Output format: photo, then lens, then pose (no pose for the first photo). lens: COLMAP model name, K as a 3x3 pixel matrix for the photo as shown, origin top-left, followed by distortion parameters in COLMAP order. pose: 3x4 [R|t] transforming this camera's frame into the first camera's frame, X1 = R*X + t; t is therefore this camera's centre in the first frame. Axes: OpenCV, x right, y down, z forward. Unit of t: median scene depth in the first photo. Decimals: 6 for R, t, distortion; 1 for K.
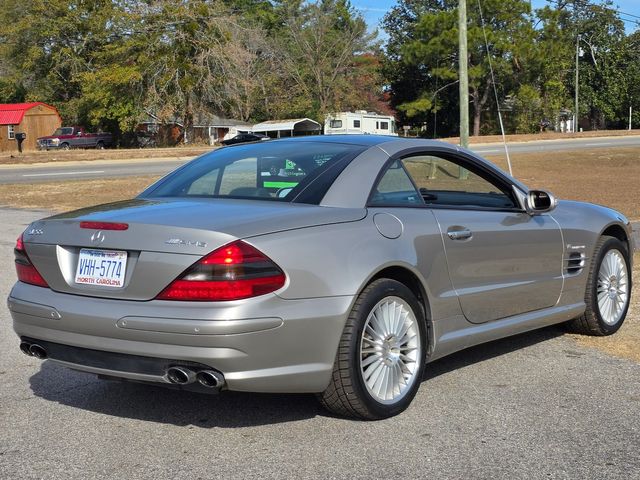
lens RADIAL K [[1027.7, 0, 316.8], [0, 1027.7, 219.8], [0, 0, 1]] dist [0.192862, -0.754450]
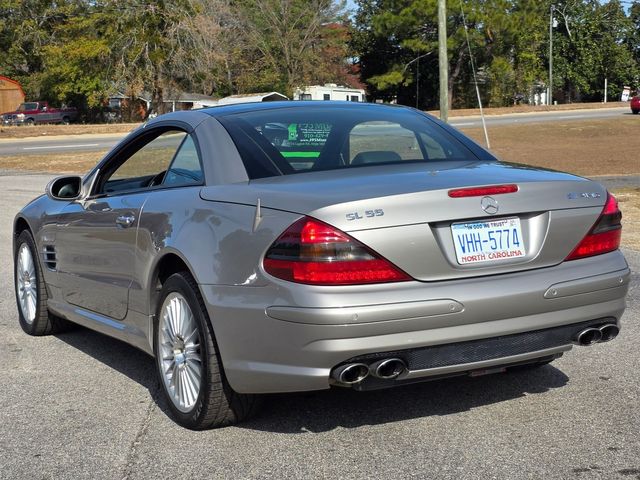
lens RADIAL K [[1140.0, 0, 322.7], [0, 1140.0, 214.6], [0, 0, 1]] dist [0.209406, -0.859343]
pose [[0.998824, -0.009467, 0.047558, -0.016867], [0.009035, 0.999916, 0.009294, 0.006580], [-0.047642, -0.008854, 0.998825, -0.072797]]
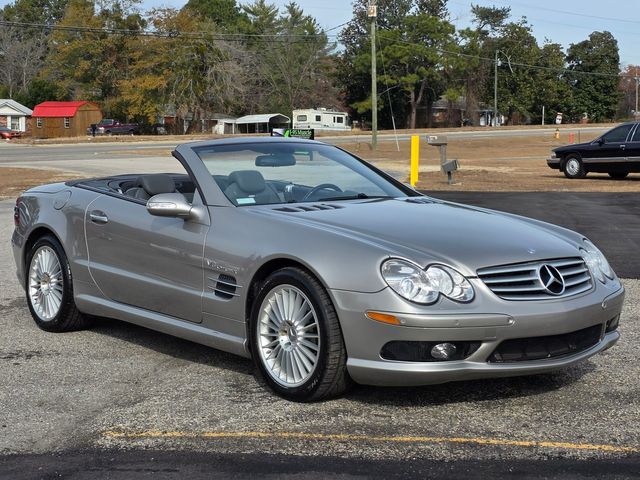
lens RADIAL K [[1194.5, 0, 277.9], [0, 1194.5, 213.9], [0, 0, 1]] dist [0.271261, -1.053379]
pose [[0.999918, 0.011253, 0.006137, -0.019045], [-0.011211, 0.999914, -0.006808, 0.036008], [-0.006213, 0.006739, 0.999958, -0.484218]]
